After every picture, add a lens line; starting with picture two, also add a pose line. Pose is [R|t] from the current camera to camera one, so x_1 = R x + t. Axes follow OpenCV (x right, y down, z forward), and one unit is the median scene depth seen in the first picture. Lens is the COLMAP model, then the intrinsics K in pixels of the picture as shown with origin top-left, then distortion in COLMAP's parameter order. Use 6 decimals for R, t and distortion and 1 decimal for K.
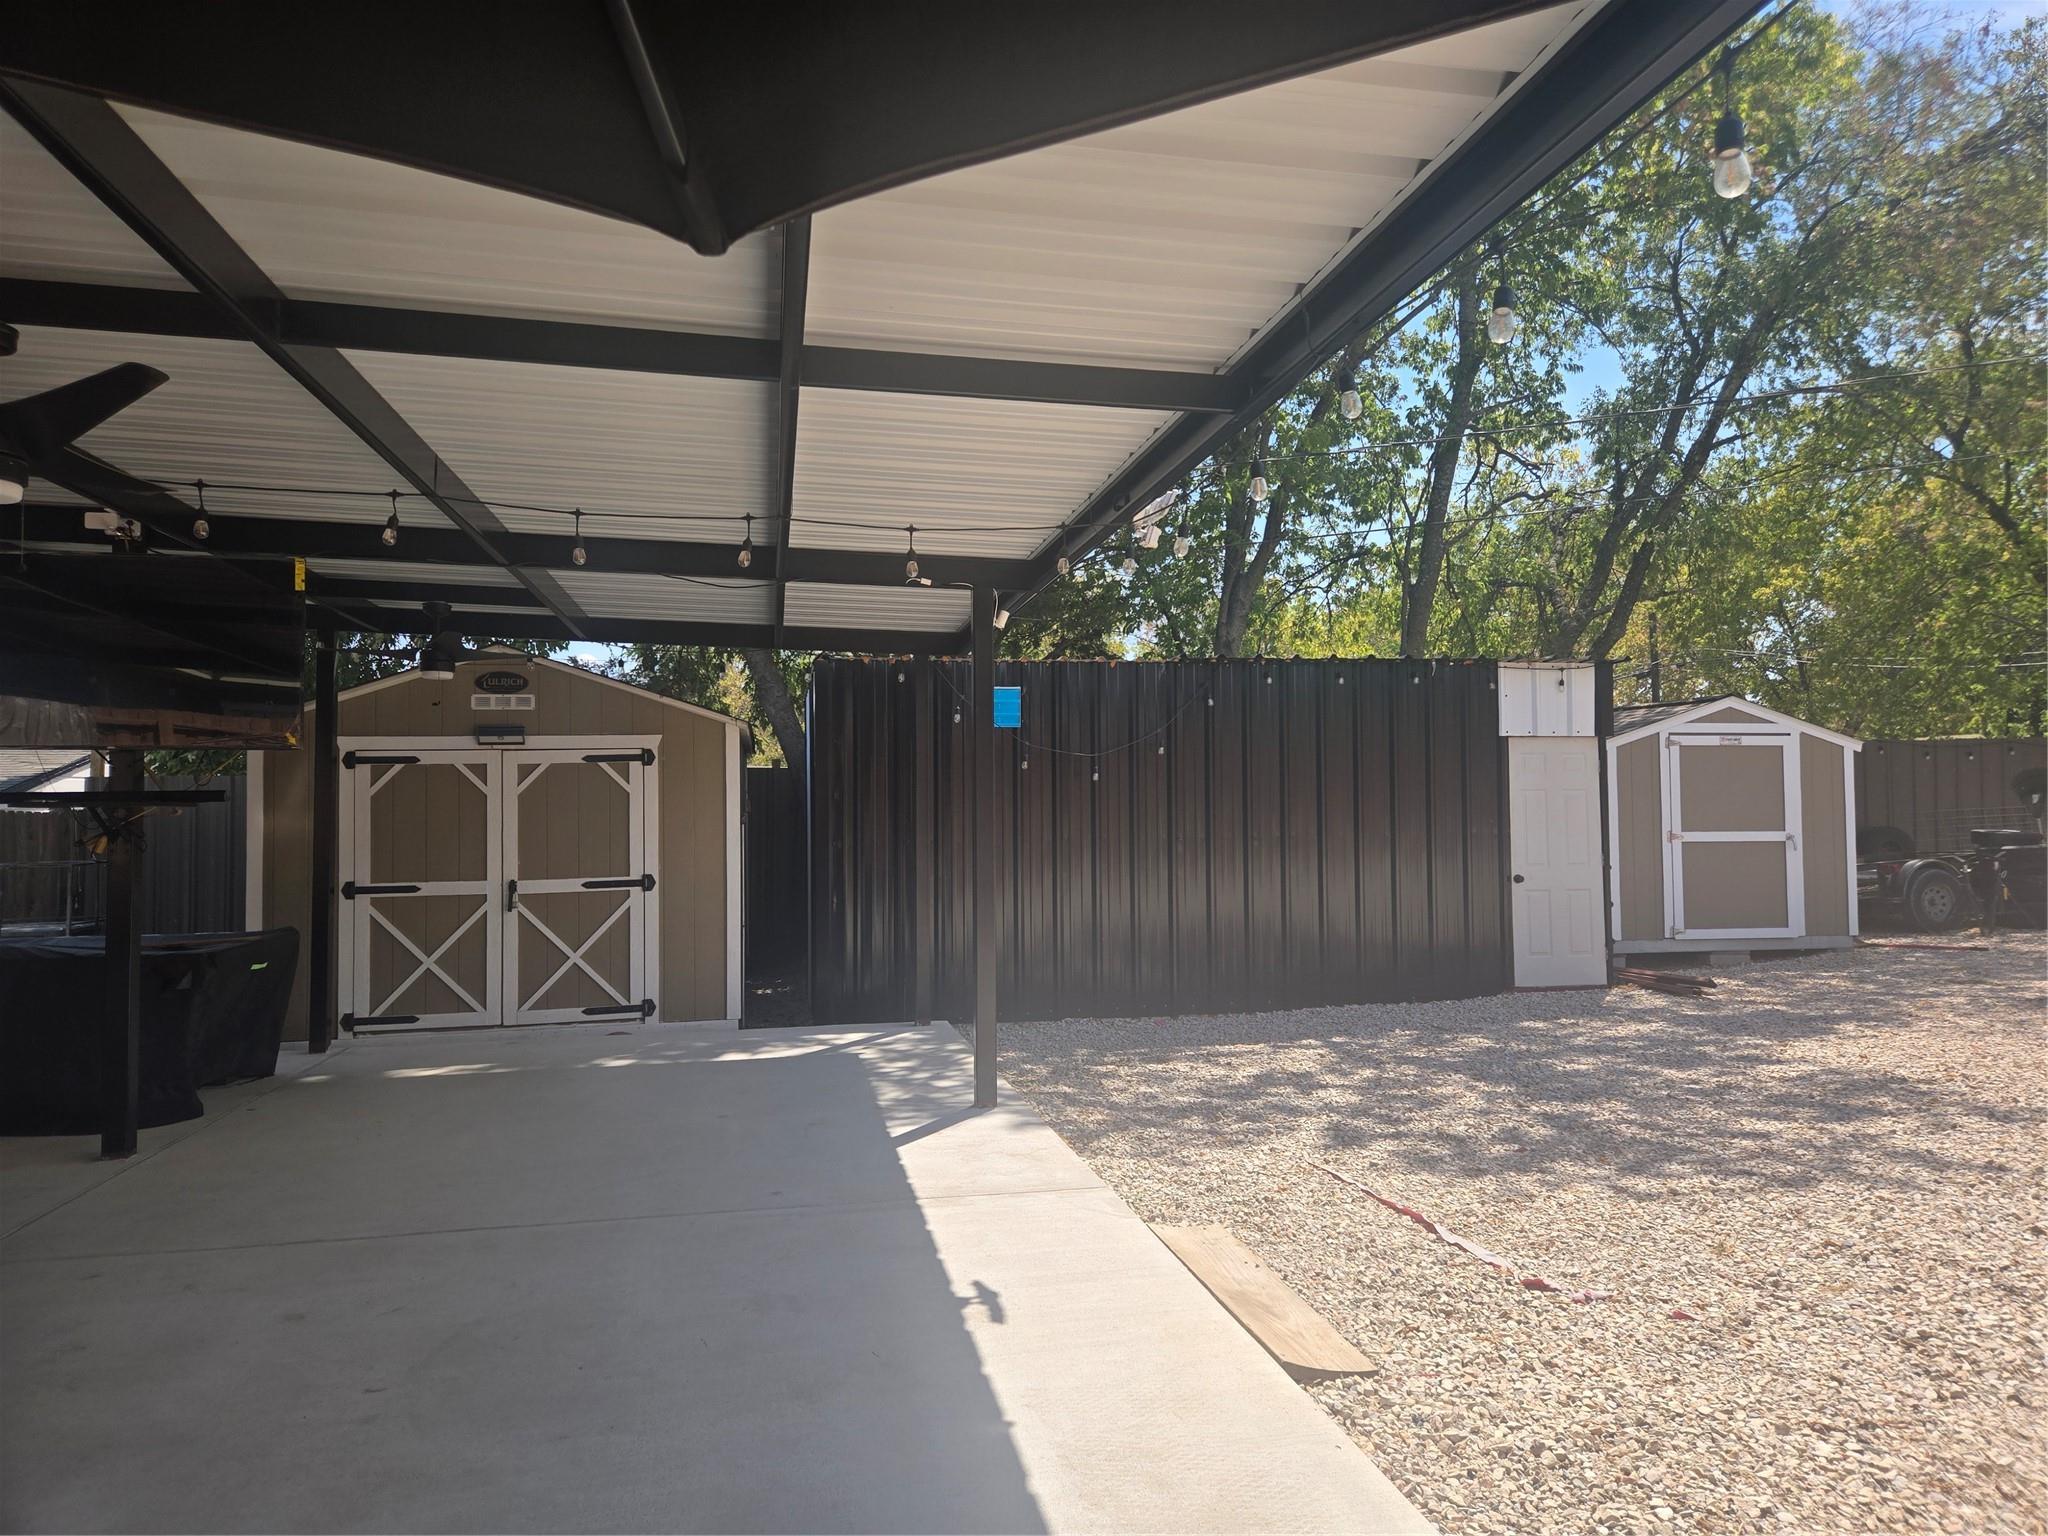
lens RADIAL K [[1412.7, 0, 1024.0], [0, 1412.7, 768.0], [0, 0, 1]] dist [0.065290, 0.000631]
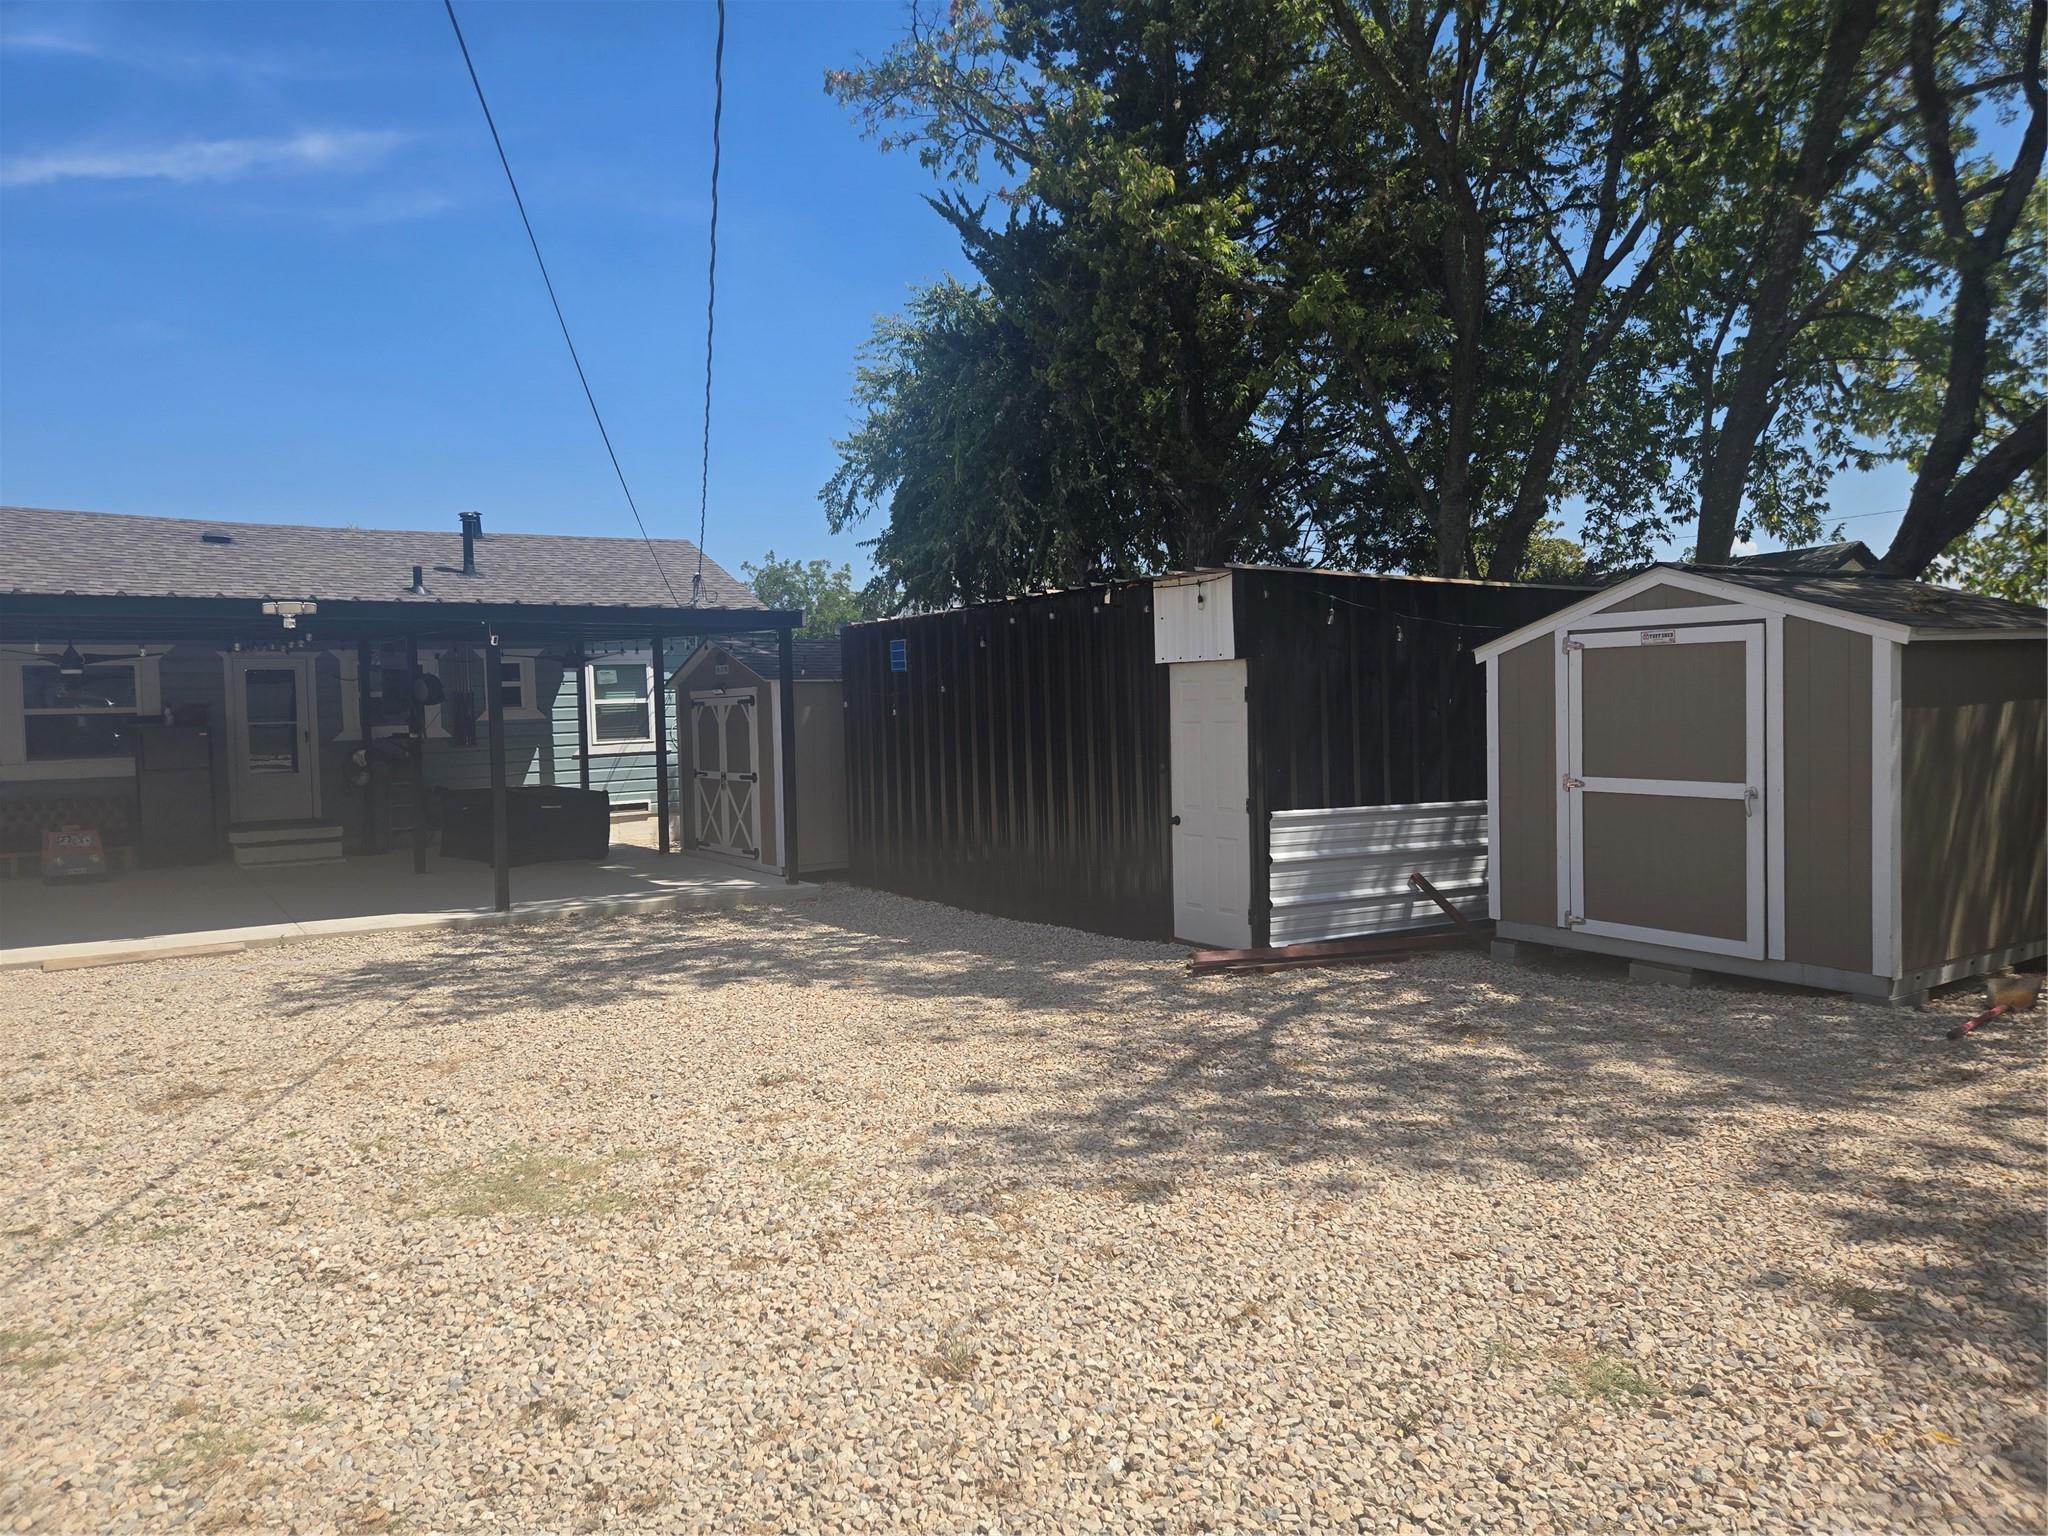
lens RADIAL K [[1412.7, 0, 1024.0], [0, 1412.7, 768.0], [0, 0, 1]] dist [0.065290, 0.000631]
pose [[0.362582, 0.044224, -0.930902, 0.997998], [0.047744, 0.996680, 0.065945, -0.016914], [0.930728, -0.068355, 0.359267, 0.512134]]
